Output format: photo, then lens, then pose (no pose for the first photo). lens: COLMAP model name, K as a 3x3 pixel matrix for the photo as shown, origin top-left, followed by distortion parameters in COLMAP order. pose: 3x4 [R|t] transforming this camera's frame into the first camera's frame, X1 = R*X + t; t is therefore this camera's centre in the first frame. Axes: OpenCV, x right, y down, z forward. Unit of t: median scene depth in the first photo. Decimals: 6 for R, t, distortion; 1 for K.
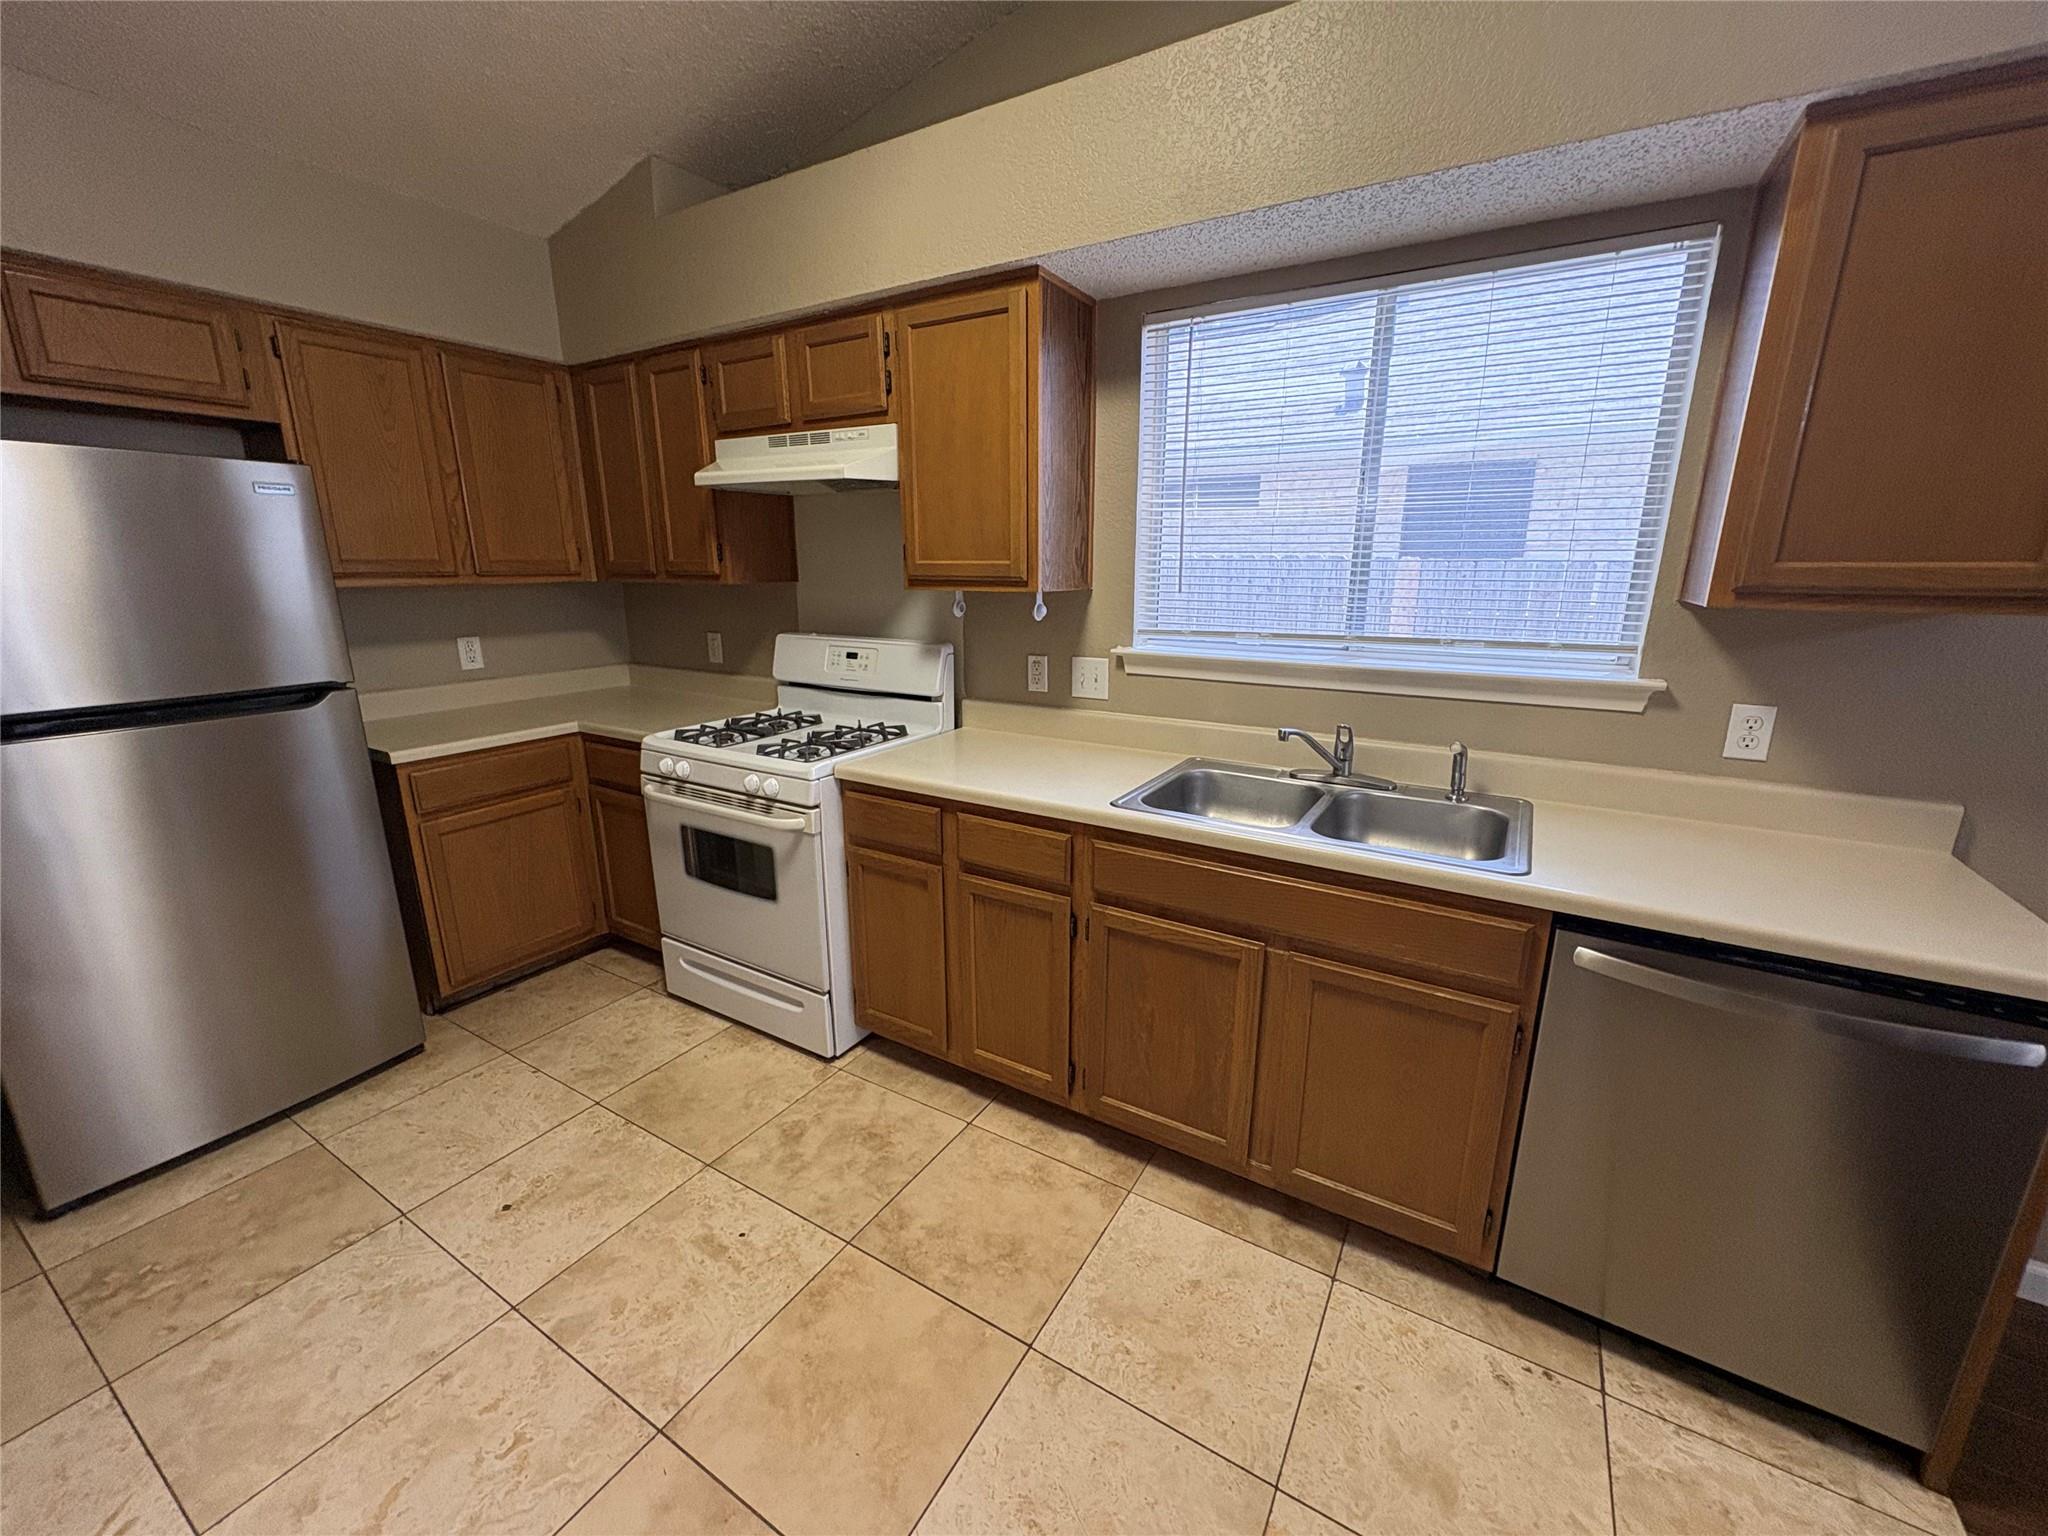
lens RADIAL K [[816.9, 0, 1026.3], [0, 816.9, 765.0], [0, 0, 1]] dist [0.000957, 0.000280]
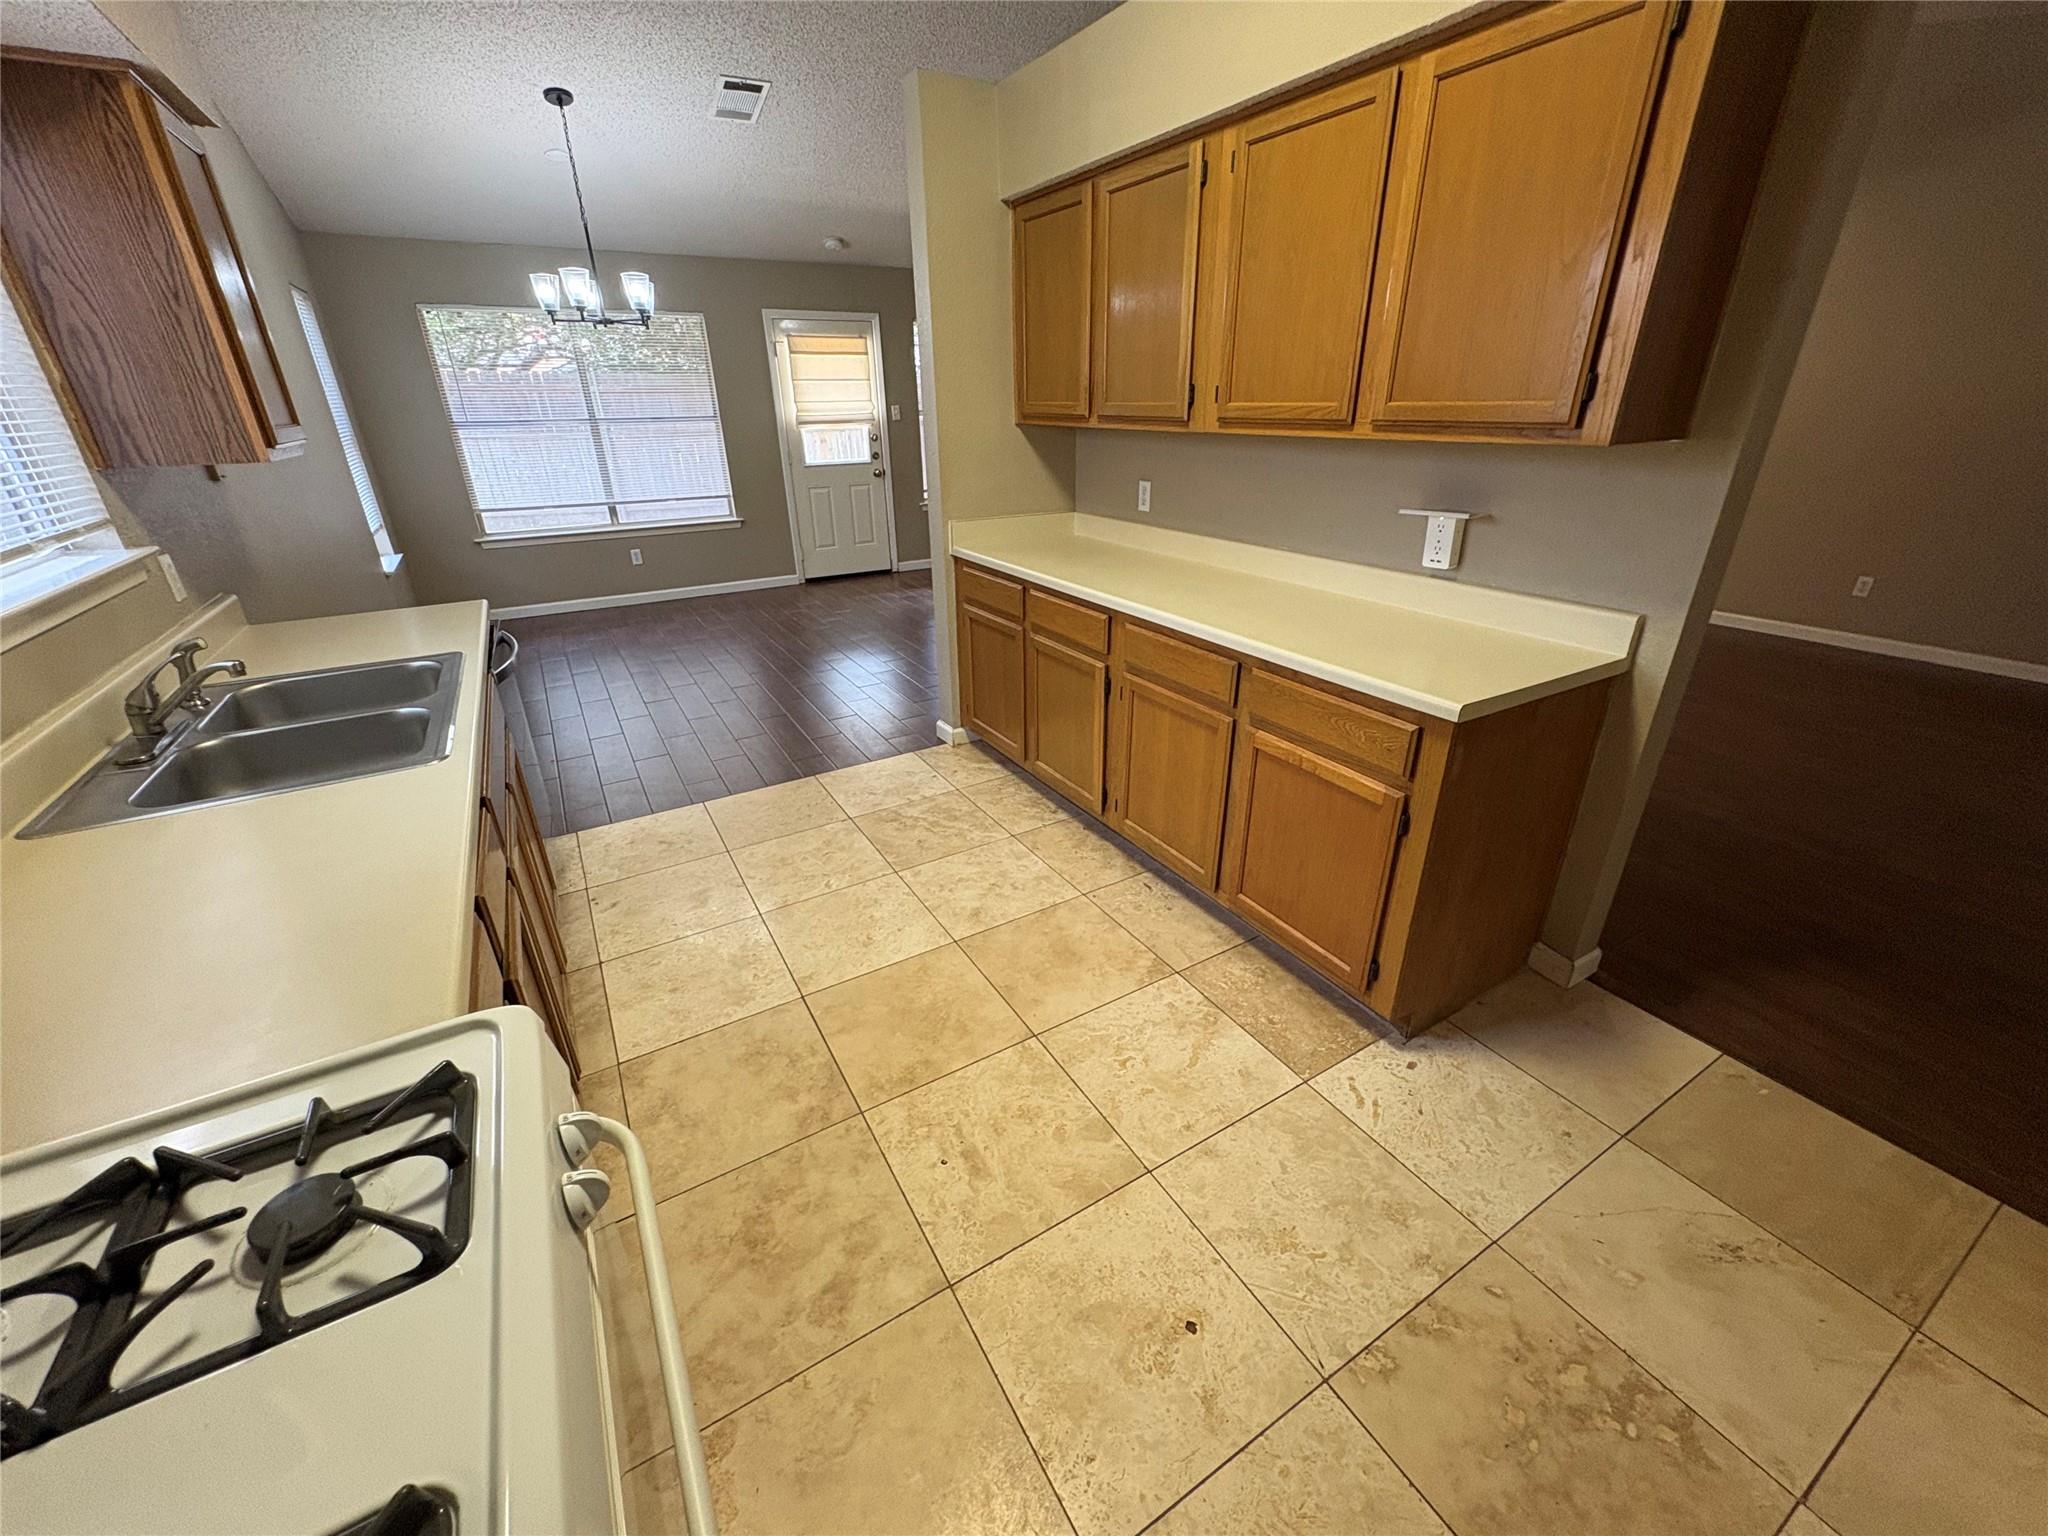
lens RADIAL K [[816.9, 0, 1025.0], [0, 816.9, 765.3], [0, 0, 1]] dist [0.000957, 0.000280]
pose [[-0.880048, -0.184690, 0.437498, -0.684927], [0.131434, 0.790556, 0.598119, -0.320017], [-0.456334, 0.583876, -0.671452, 1.189337]]
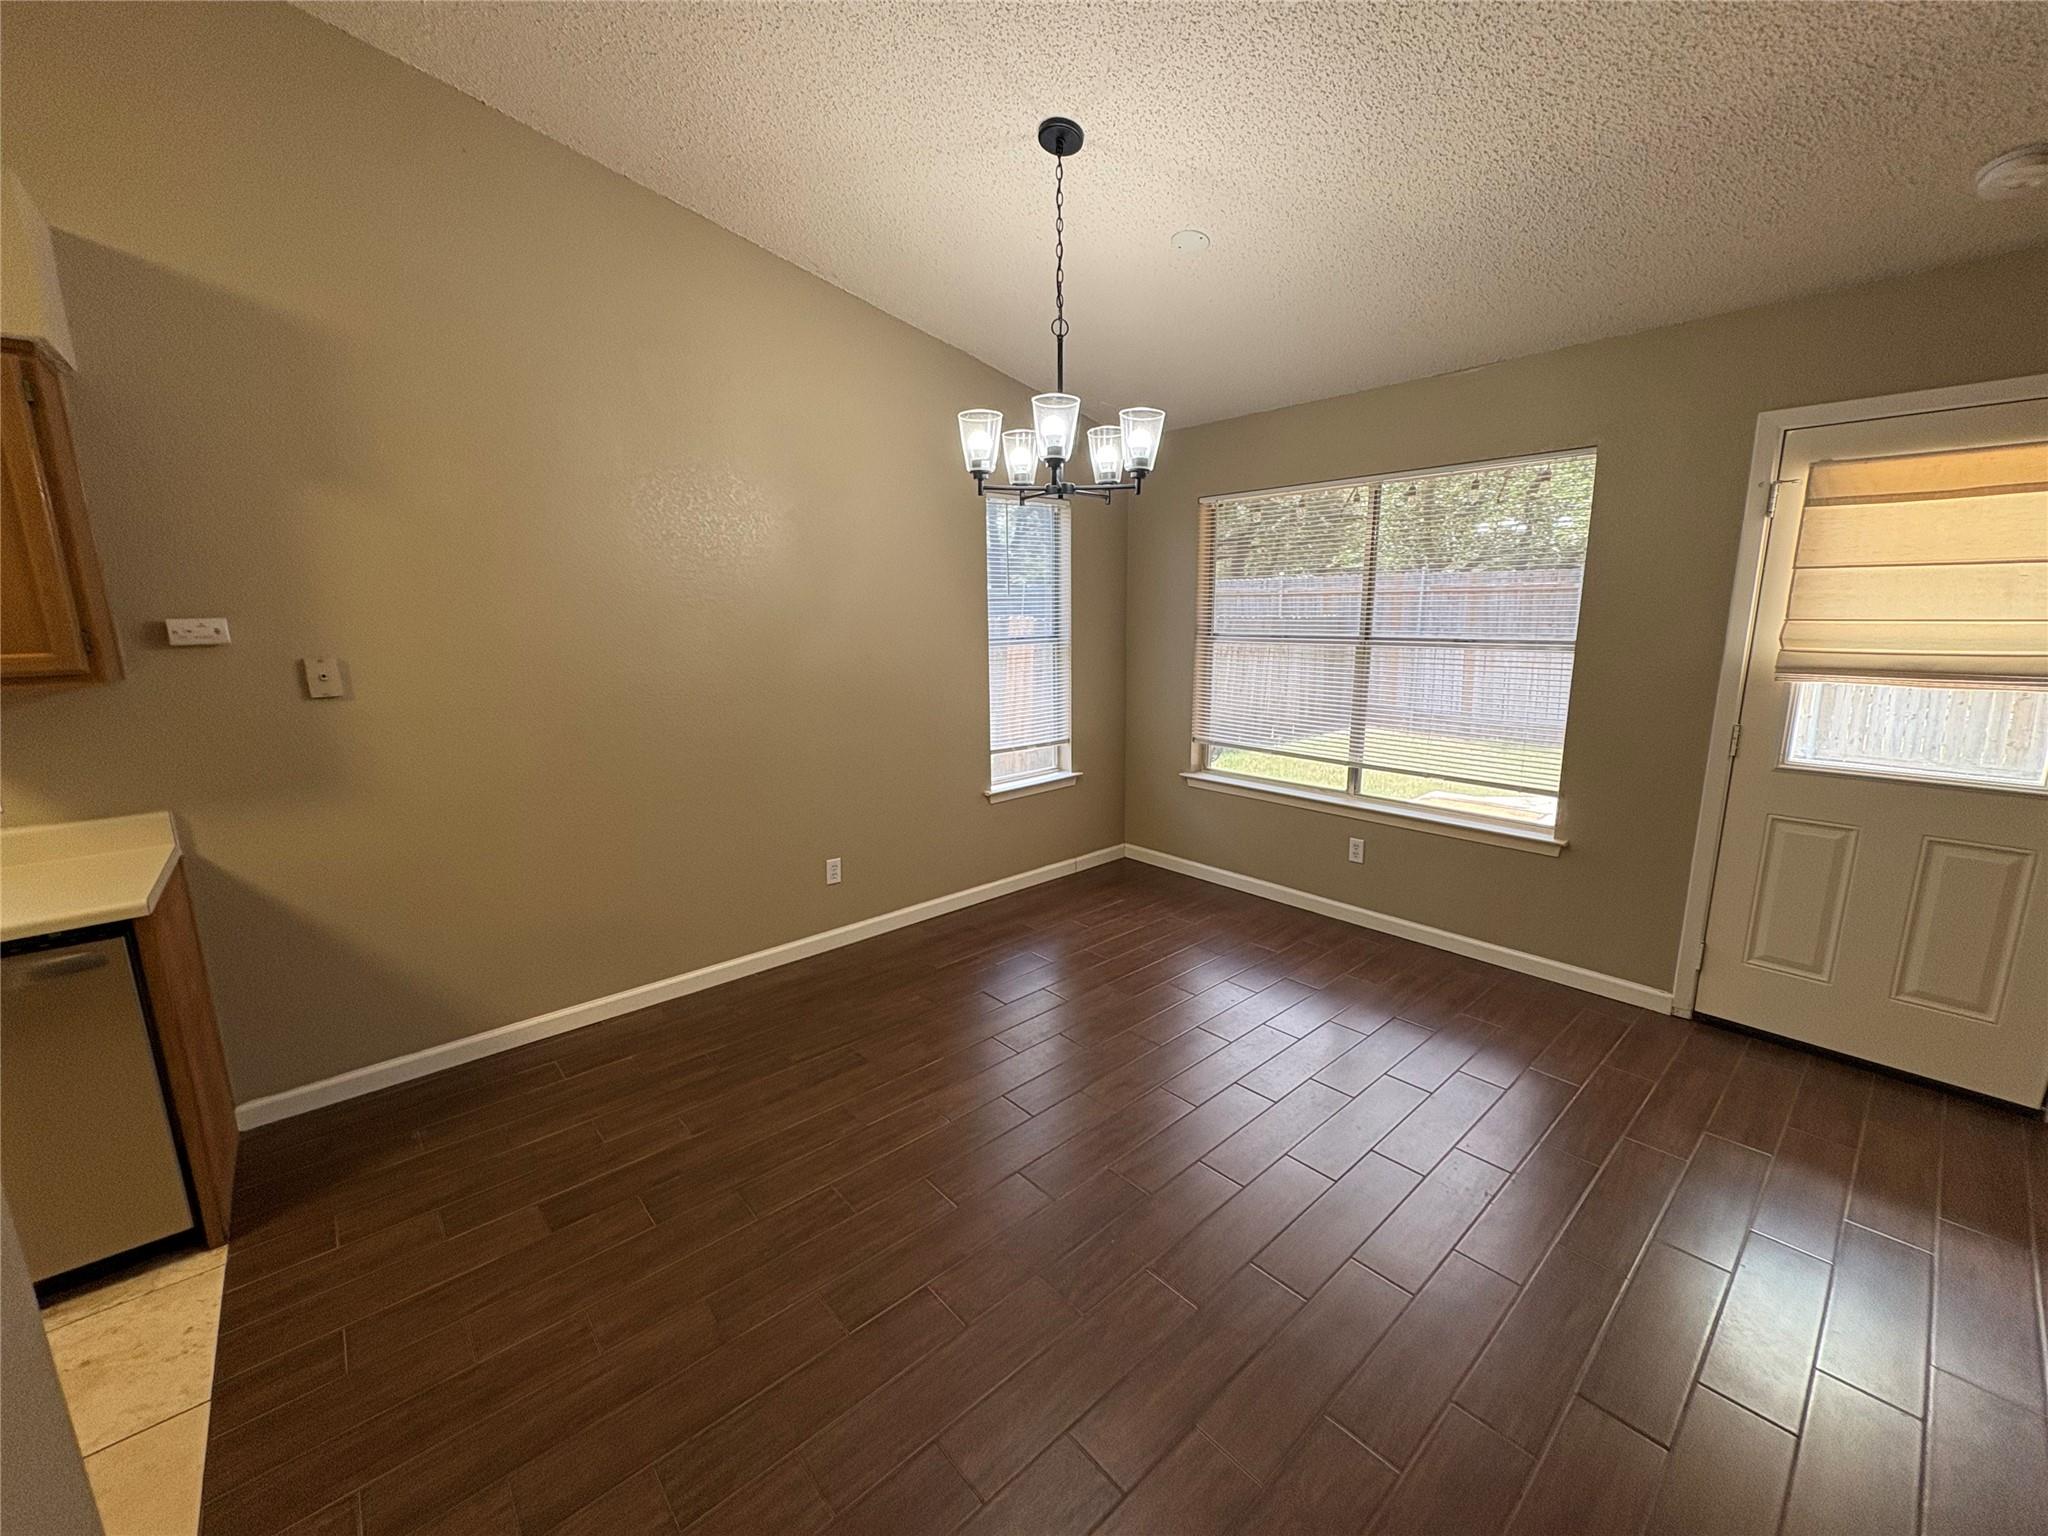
lens RADIAL K [[816.9, 0, 1024.2], [0, 816.9, 766.2], [0, 0, 1]] dist [0.000957, 0.000280]
pose [[0.298462, -0.185867, 0.936149, 0.193157], [0.247029, 0.962475, 0.112336, 0.143501], [-0.921899, 0.197728, 0.333176, -0.702802]]
